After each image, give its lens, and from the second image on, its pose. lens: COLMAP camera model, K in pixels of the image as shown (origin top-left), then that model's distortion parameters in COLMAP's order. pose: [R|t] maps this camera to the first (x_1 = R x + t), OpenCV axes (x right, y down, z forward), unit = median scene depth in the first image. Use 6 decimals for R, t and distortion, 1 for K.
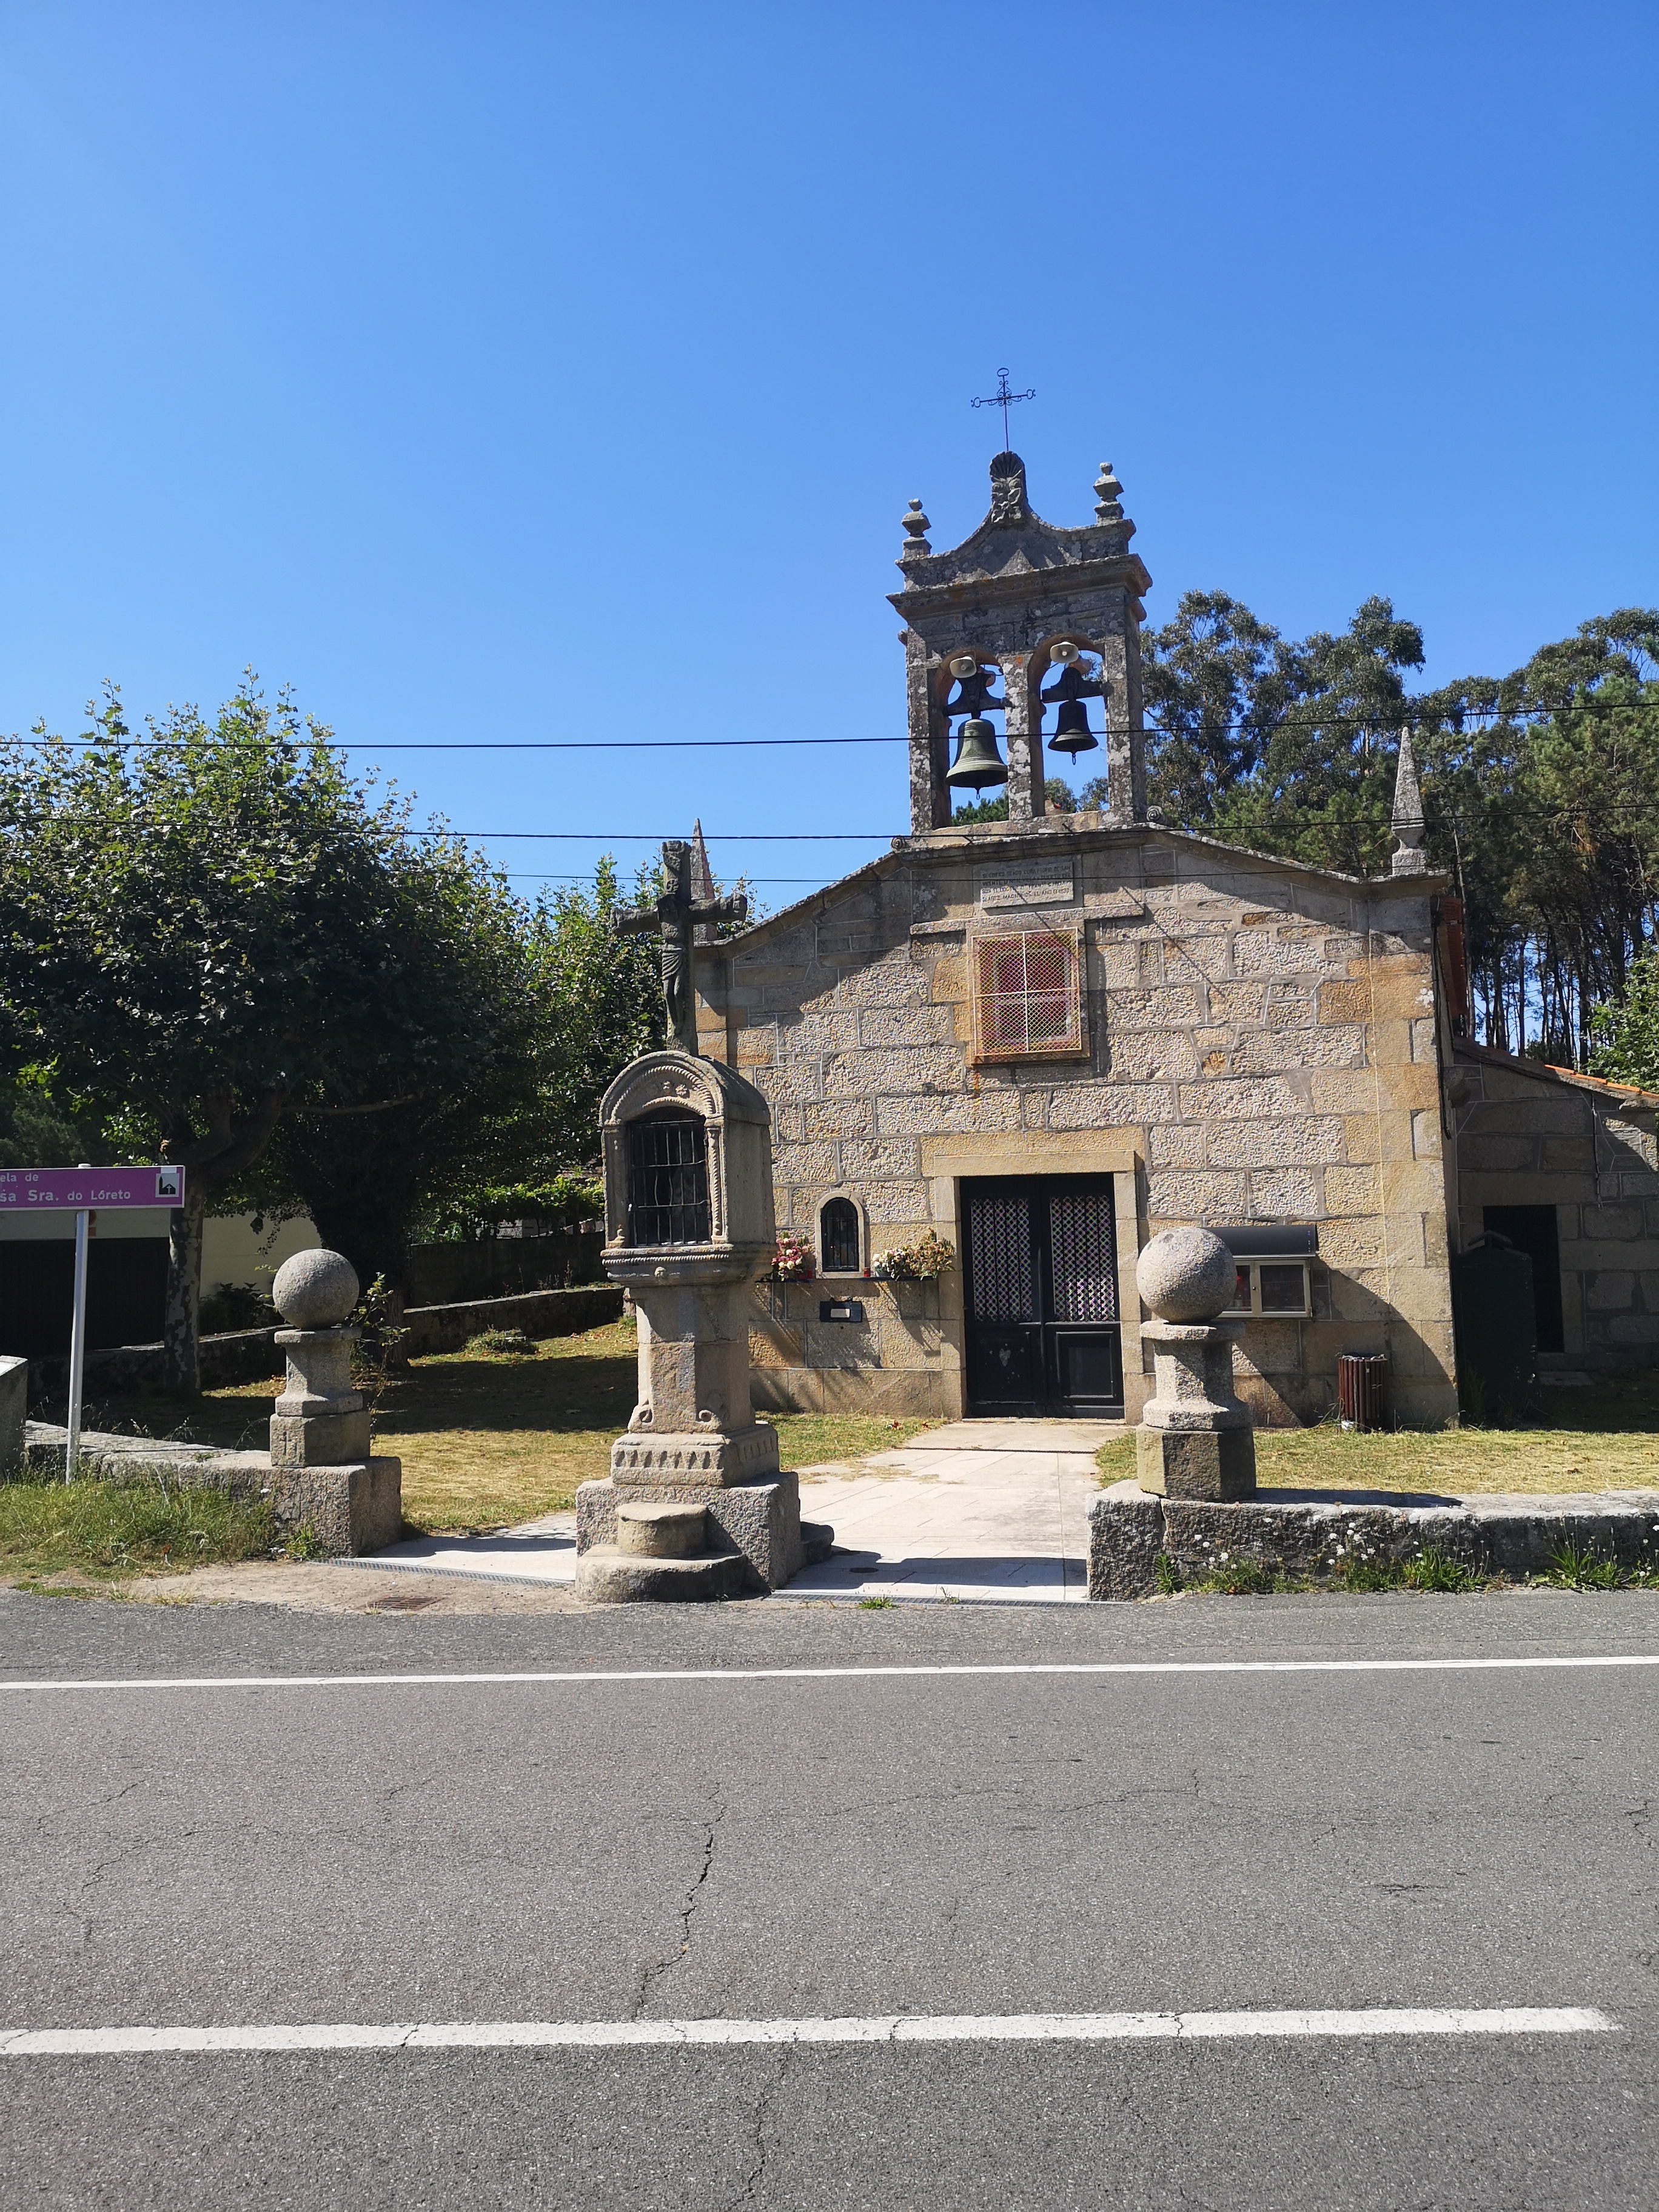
lens RADIAL K [[1673.0, 0, 837.5], [0, 1673.0, 1102.7], [0, 0, 1]] dist [0.079492, -0.065580]
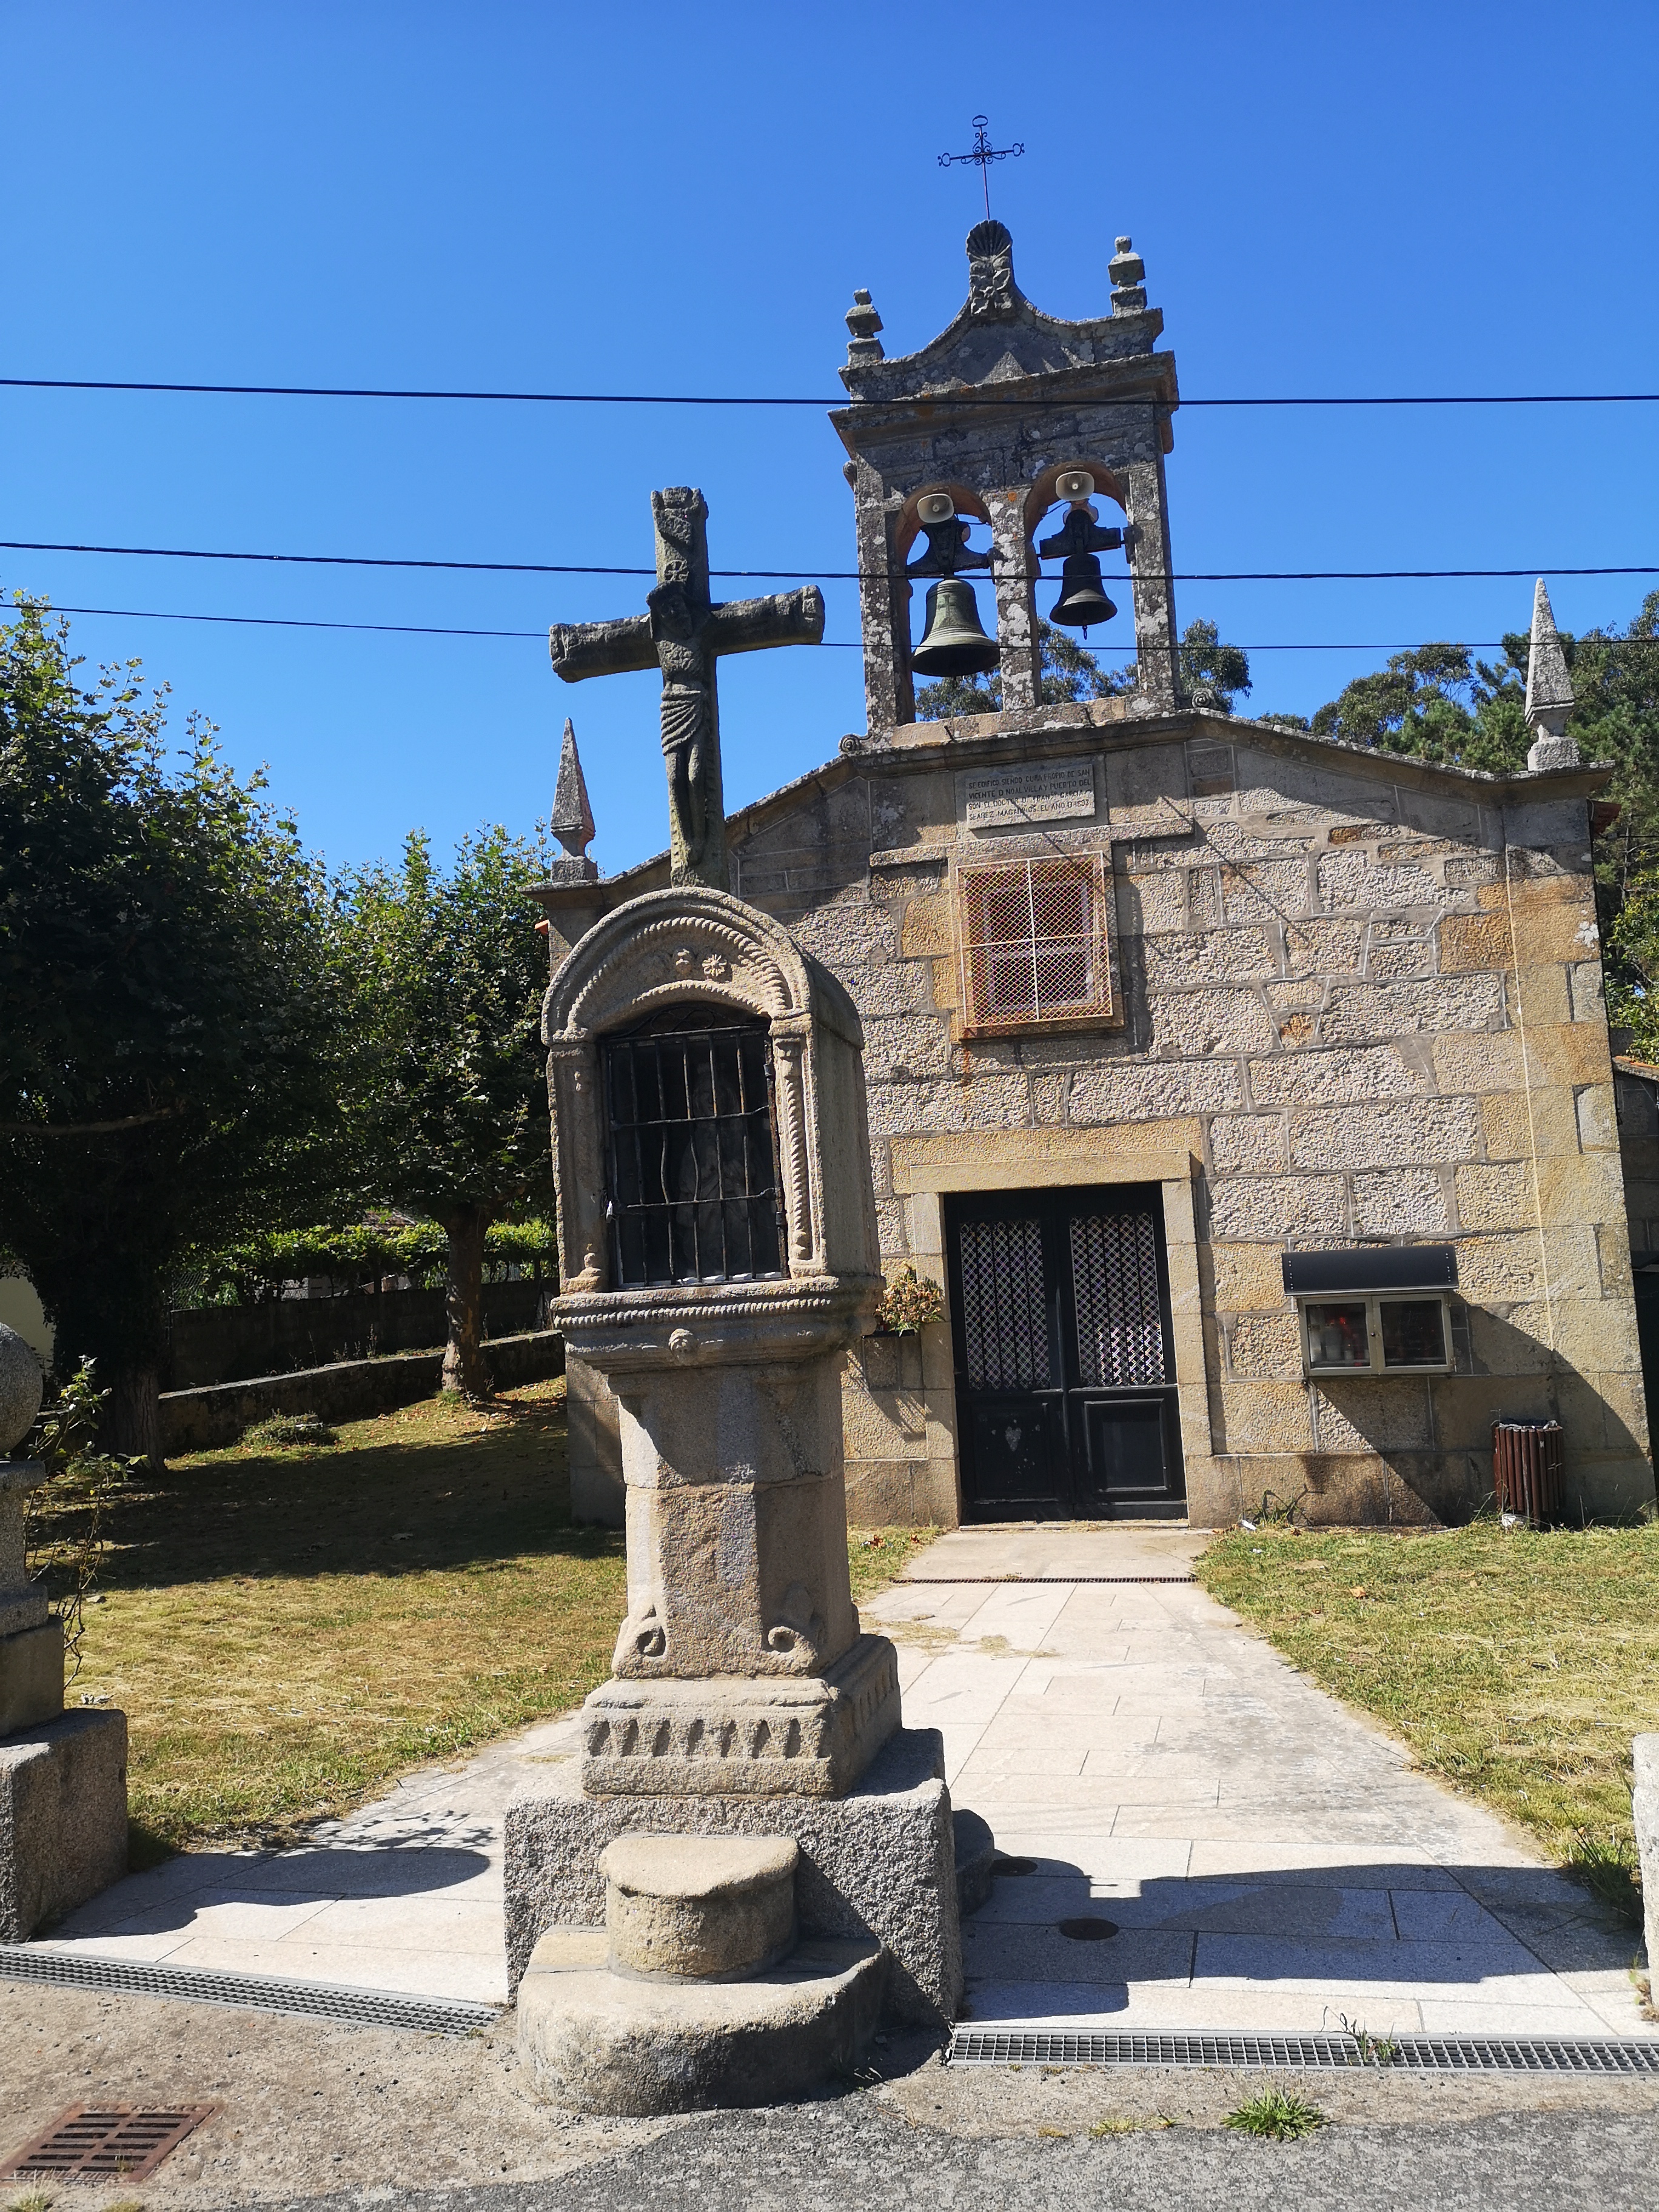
lens RADIAL K [[1673.0, 0, 837.5], [0, 1673.0, 1102.7], [0, 0, 1]] dist [0.079492, -0.065580]
pose [[0.992255, -0.012631, 0.123575, -0.065104], [0.016454, 0.999415, -0.029973, 0.026288], [-0.123124, 0.031774, 0.991883, 0.279676]]
